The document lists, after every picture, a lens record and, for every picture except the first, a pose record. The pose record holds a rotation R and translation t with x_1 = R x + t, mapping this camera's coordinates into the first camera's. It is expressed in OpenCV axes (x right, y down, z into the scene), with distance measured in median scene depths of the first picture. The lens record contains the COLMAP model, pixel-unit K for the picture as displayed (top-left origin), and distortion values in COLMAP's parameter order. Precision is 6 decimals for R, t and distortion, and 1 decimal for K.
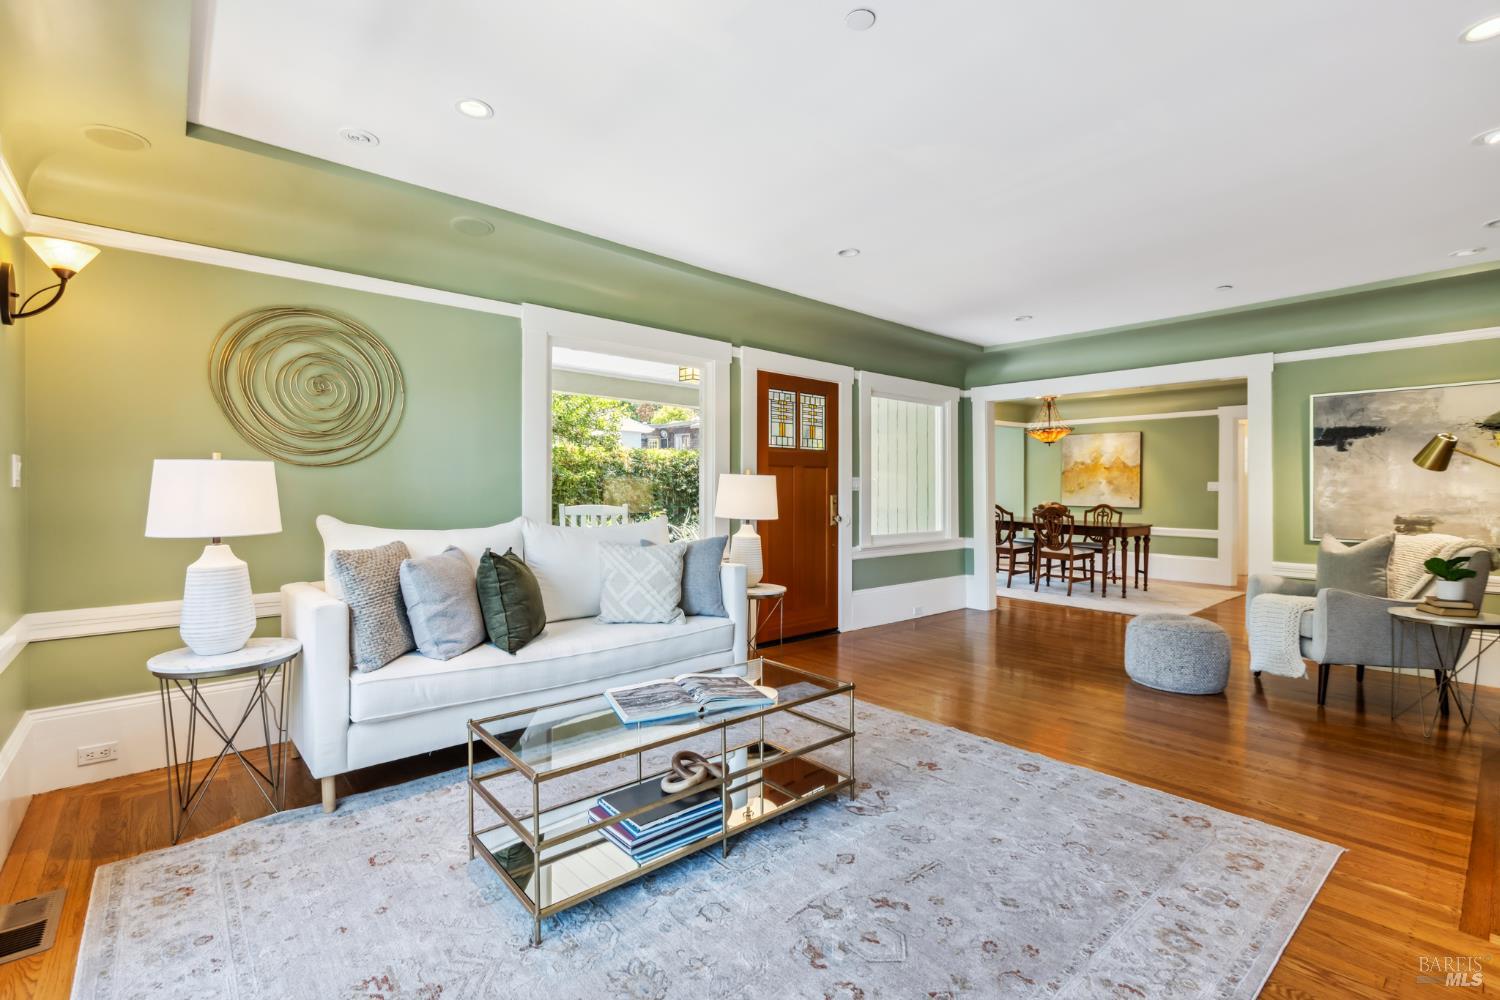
lens RADIAL K [[673.1, 0, 739.7], [0, 673.1, 496.6], [0, 0, 1]] dist [0.002549, 0.000620]
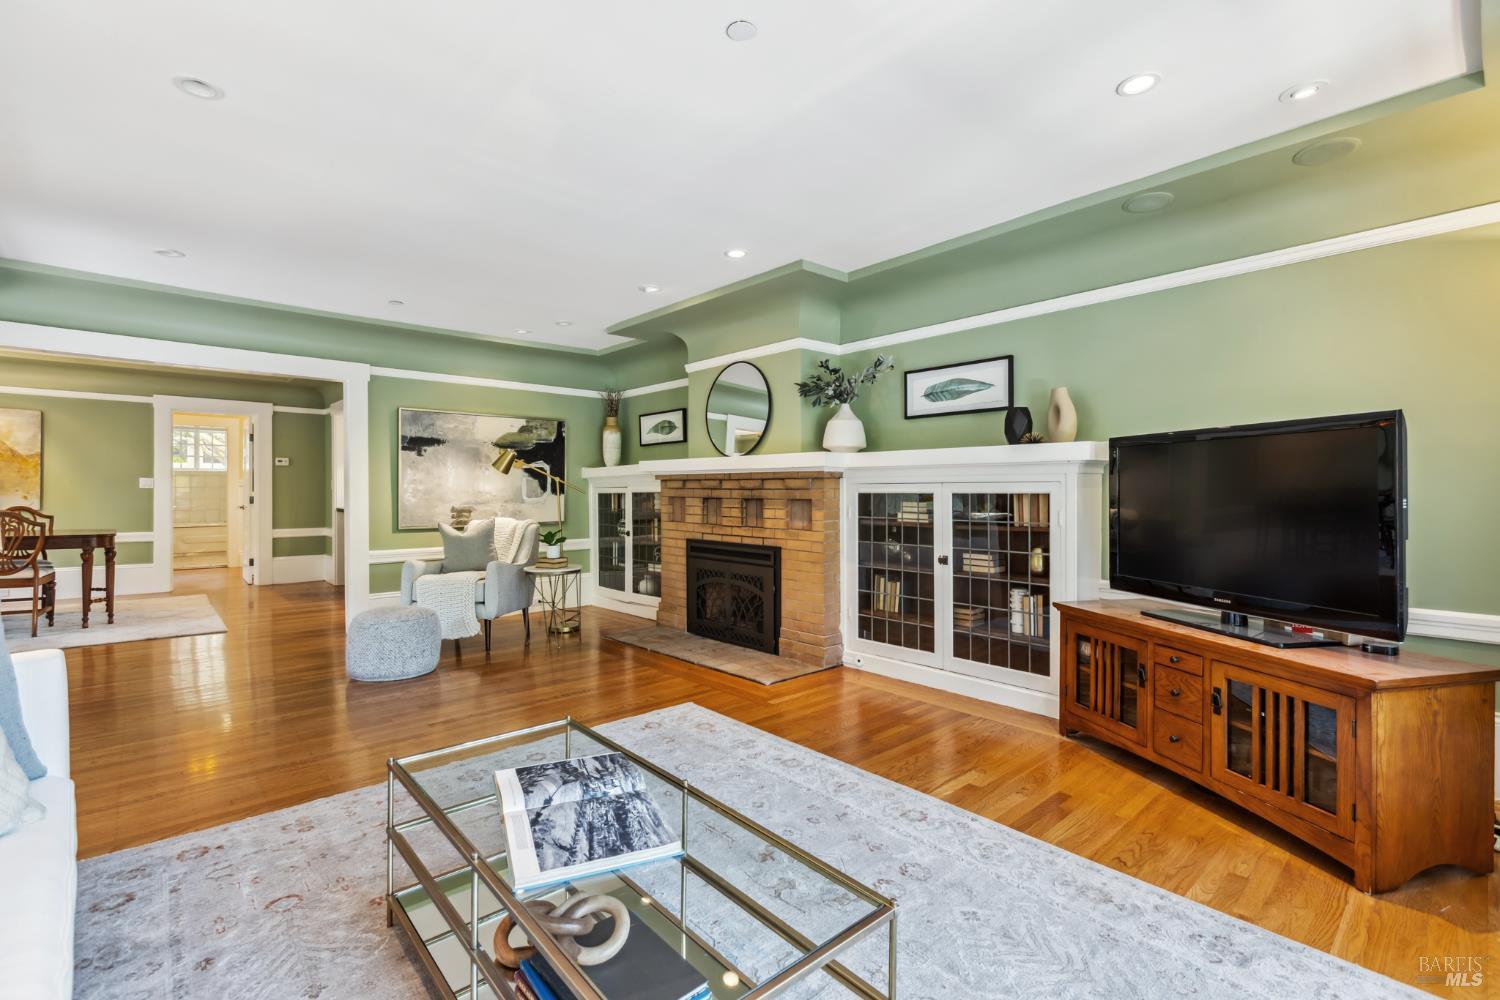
lens RADIAL K [[673.1, 0, 738.4], [0, 673.1, 490.5], [0, 0, 1]] dist [0.002549, 0.000620]
pose [[-0.023330, -0.002608, 0.999724, -0.374673], [0.007674, 0.999967, 0.002788, -0.002630], [-0.999698, 0.007737, -0.023310, 0.447569]]
